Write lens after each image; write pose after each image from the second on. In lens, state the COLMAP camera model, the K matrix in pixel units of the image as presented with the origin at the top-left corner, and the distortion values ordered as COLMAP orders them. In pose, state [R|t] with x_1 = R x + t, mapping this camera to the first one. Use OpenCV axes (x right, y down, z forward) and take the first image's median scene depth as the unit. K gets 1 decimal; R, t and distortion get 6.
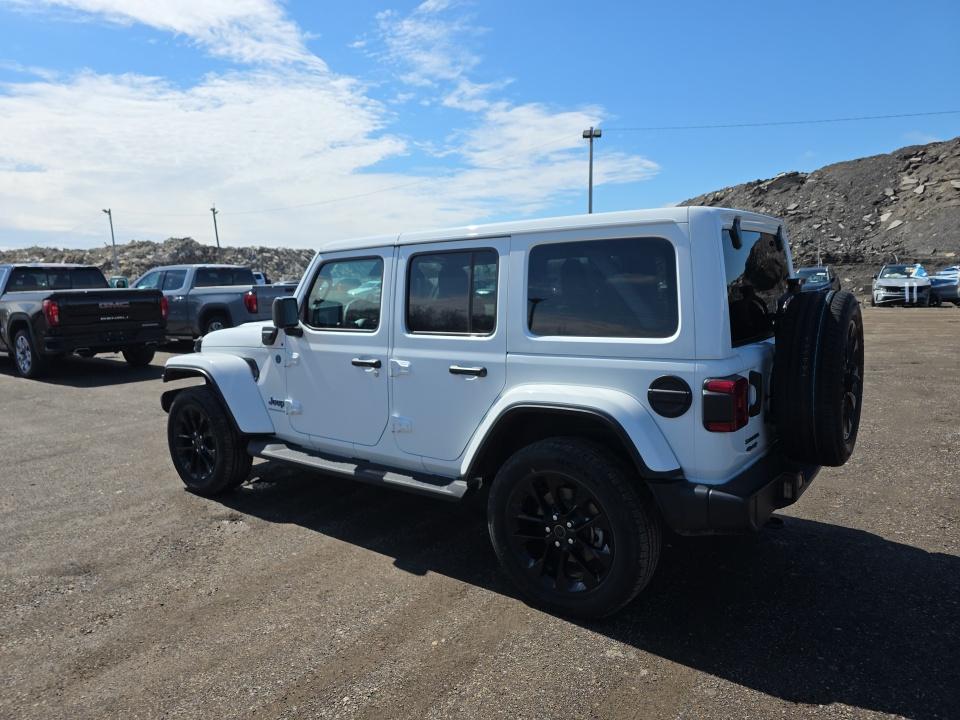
lens RADIAL K [[672.8, 0, 480.0], [0, 672.8, 360.0], [0, 0, 1]] dist [0.023138, -0.003784]
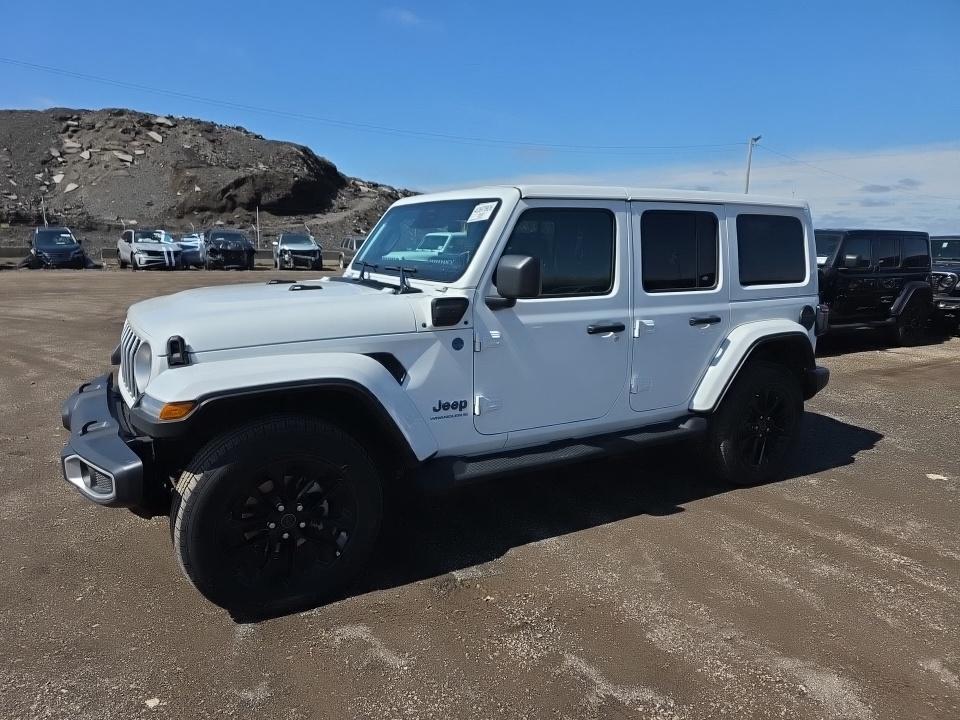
lens RADIAL K [[672.8, 0, 480.0], [0, 672.8, 360.0], [0, 0, 1]] dist [0.023138, -0.003784]
pose [[0.369208, -0.134639, 0.919542, -0.182969], [0.087595, 0.990087, 0.109798, -0.011461], [-0.925210, 0.040009, 0.377341, 0.139020]]
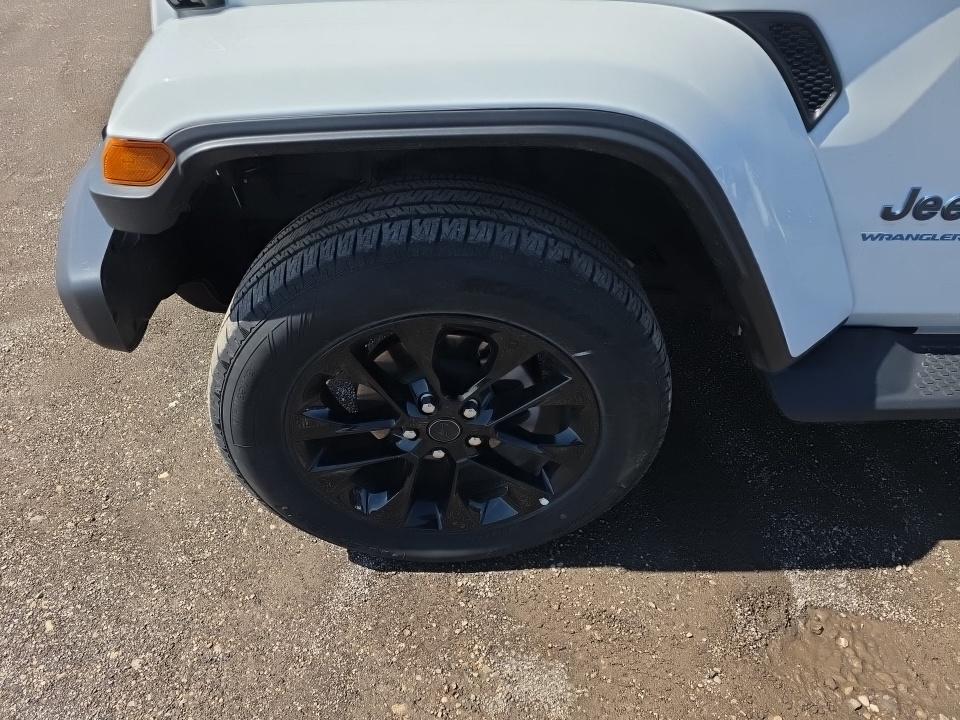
lens RADIAL K [[642.1, 0, 480.0], [0, 642.1, 360.0], [0, 0, 1]] dist [0.025175, -0.000479]
pose [[0.768308, -0.413623, 0.488487, -0.110327], [0.060102, 0.806411, 0.588293, -0.007456], [-0.637253, -0.422631, 0.644432, 0.184080]]
